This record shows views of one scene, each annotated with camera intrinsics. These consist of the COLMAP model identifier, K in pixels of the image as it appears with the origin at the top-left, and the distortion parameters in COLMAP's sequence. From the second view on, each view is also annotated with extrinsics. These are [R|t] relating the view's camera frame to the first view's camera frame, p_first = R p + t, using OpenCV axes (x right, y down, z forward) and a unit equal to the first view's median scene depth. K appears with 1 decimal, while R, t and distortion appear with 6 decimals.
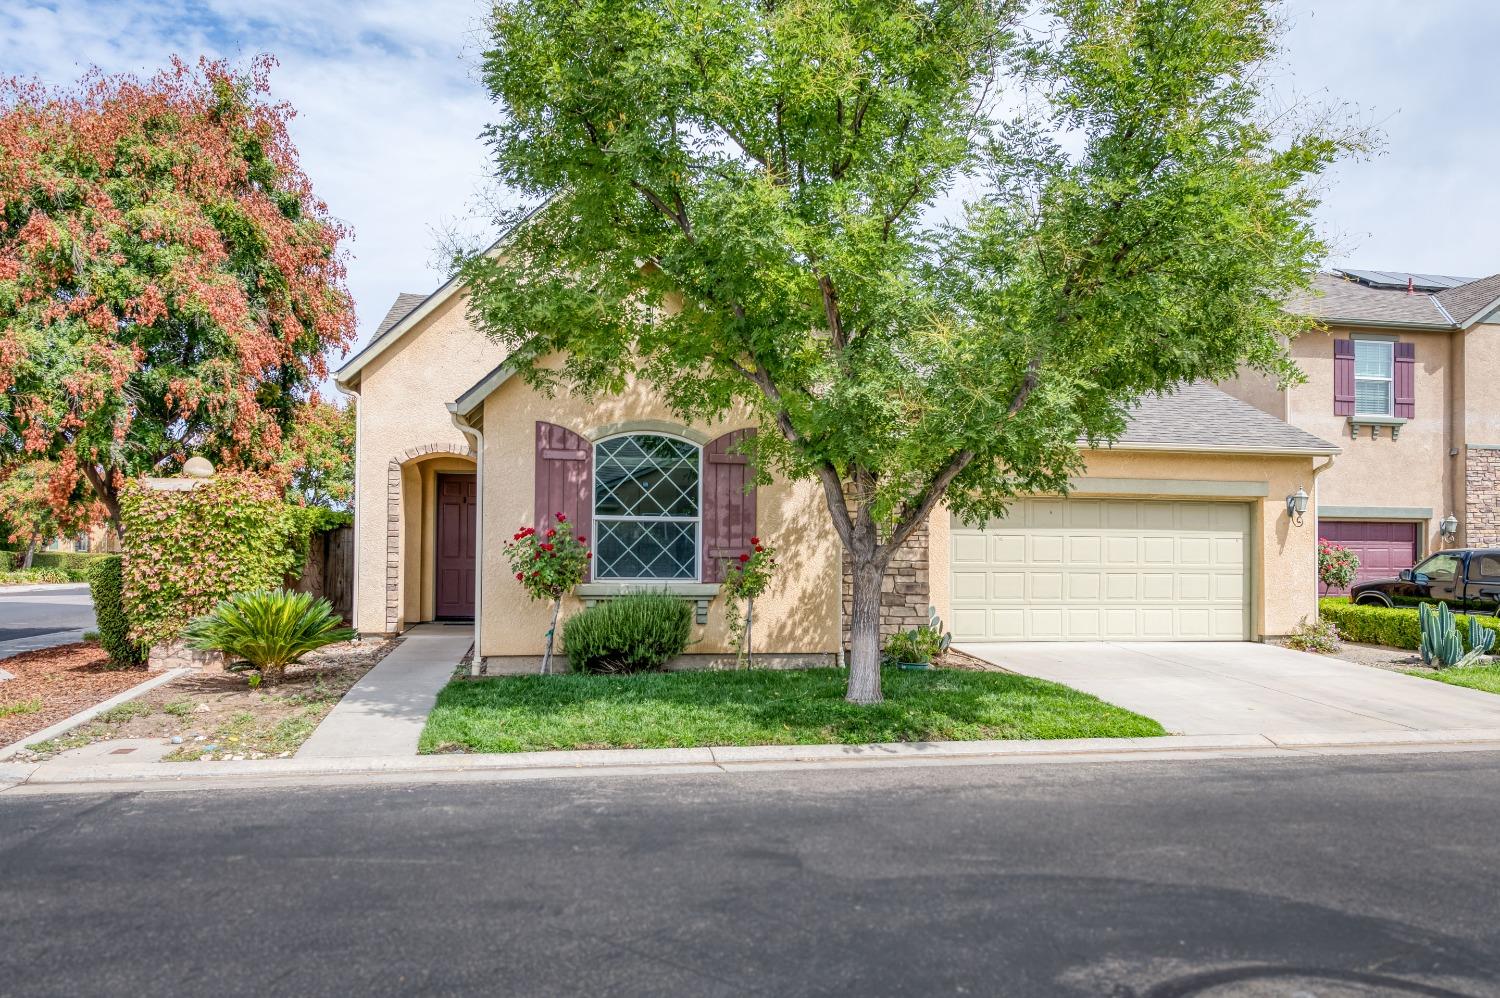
lens RADIAL K [[983.0, 0, 749.5], [0, 983.0, 487.0], [0, 0, 1]] dist [0.003727, 0.000022]
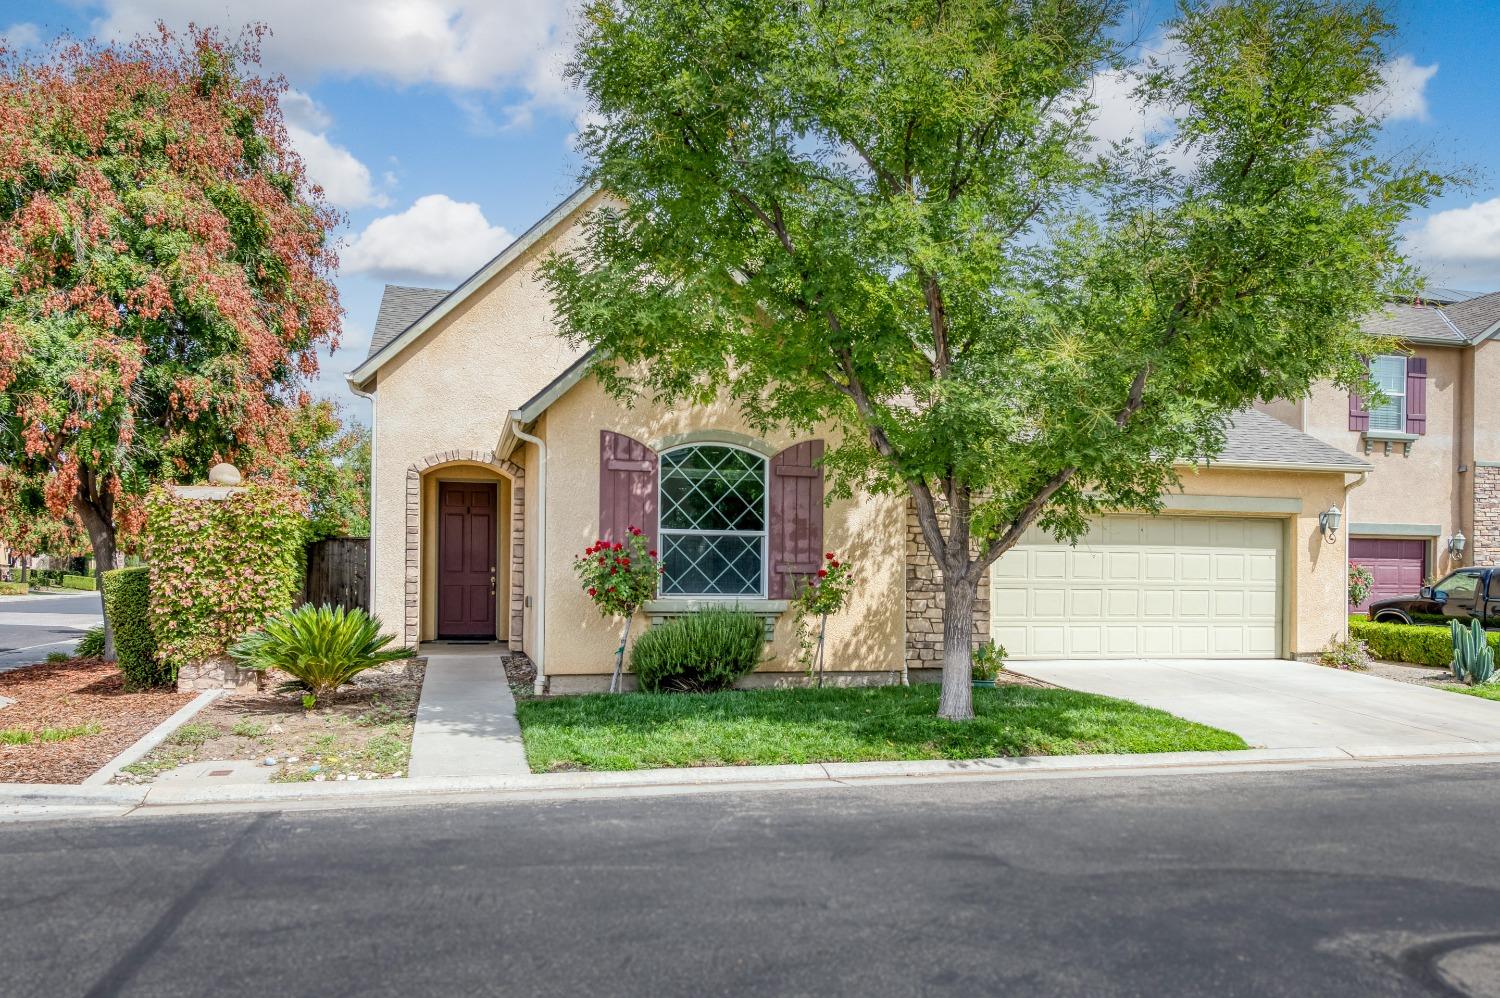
lens RADIAL K [[1079.9, 0, 750.5], [0, 1079.9, 512.3], [0, 0, 1]] dist [0.003563, -0.000628]
pose [[0.997124, 0.007392, 0.075432, -0.168962], [-0.008567, 0.999847, 0.015272, -0.004737], [-0.075308, -0.015874, 0.997034, -0.069315]]
